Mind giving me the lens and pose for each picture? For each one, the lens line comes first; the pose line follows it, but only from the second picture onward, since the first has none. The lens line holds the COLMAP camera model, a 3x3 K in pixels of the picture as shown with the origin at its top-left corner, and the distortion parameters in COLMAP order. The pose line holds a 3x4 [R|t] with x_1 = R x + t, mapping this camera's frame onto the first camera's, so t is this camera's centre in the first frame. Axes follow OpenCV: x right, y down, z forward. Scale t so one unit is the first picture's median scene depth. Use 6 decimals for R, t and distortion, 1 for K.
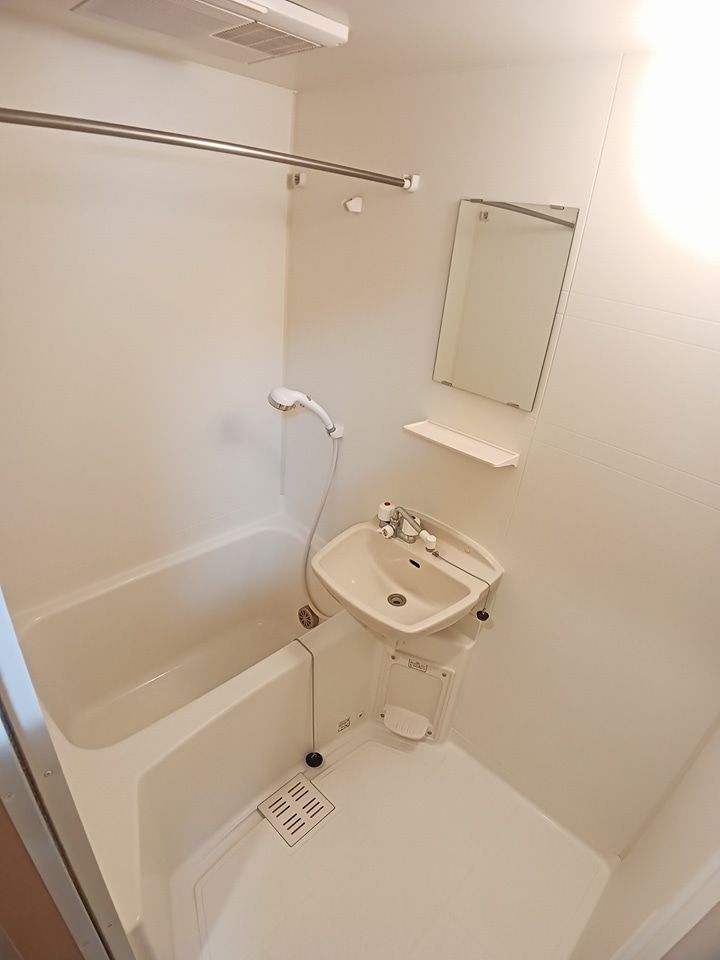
lens RADIAL K [[501.7, 0, 360.3], [0, 501.7, 482.0], [0, 0, 1]] dist [-0.066258, -0.002139]
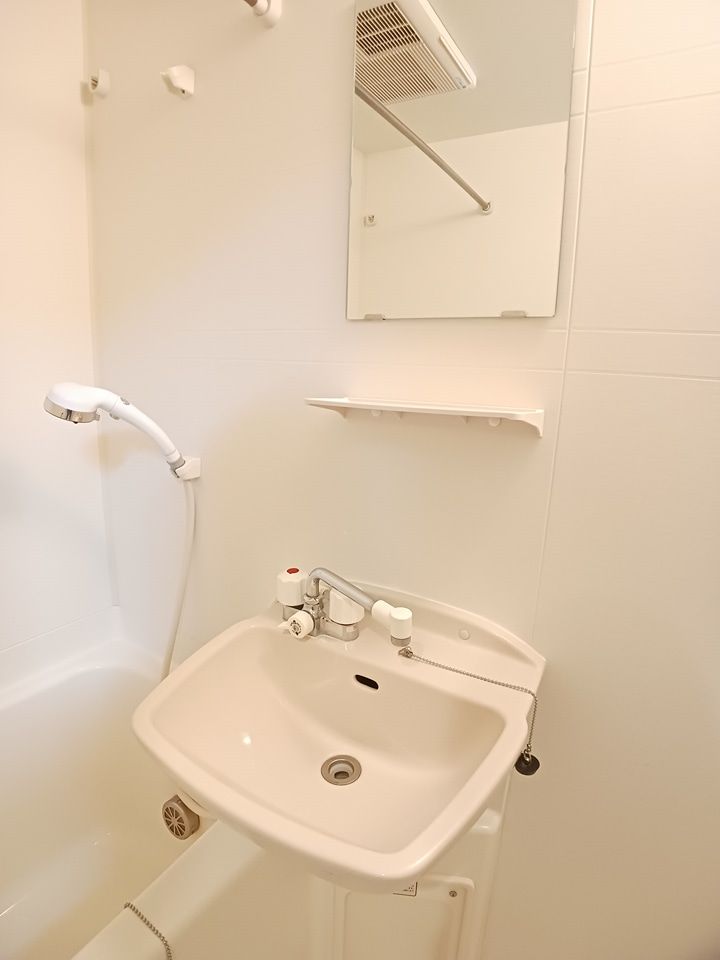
lens RADIAL K [[501.7, 0, 362.4], [0, 501.7, 477.1], [0, 0, 1]] dist [-0.066258, -0.002139]
pose [[0.968851, -0.107665, 0.223015, 0.019675], [0.158736, 0.961211, -0.225558, 0.078126], [-0.190080, 0.253932, 0.948361, 0.479690]]
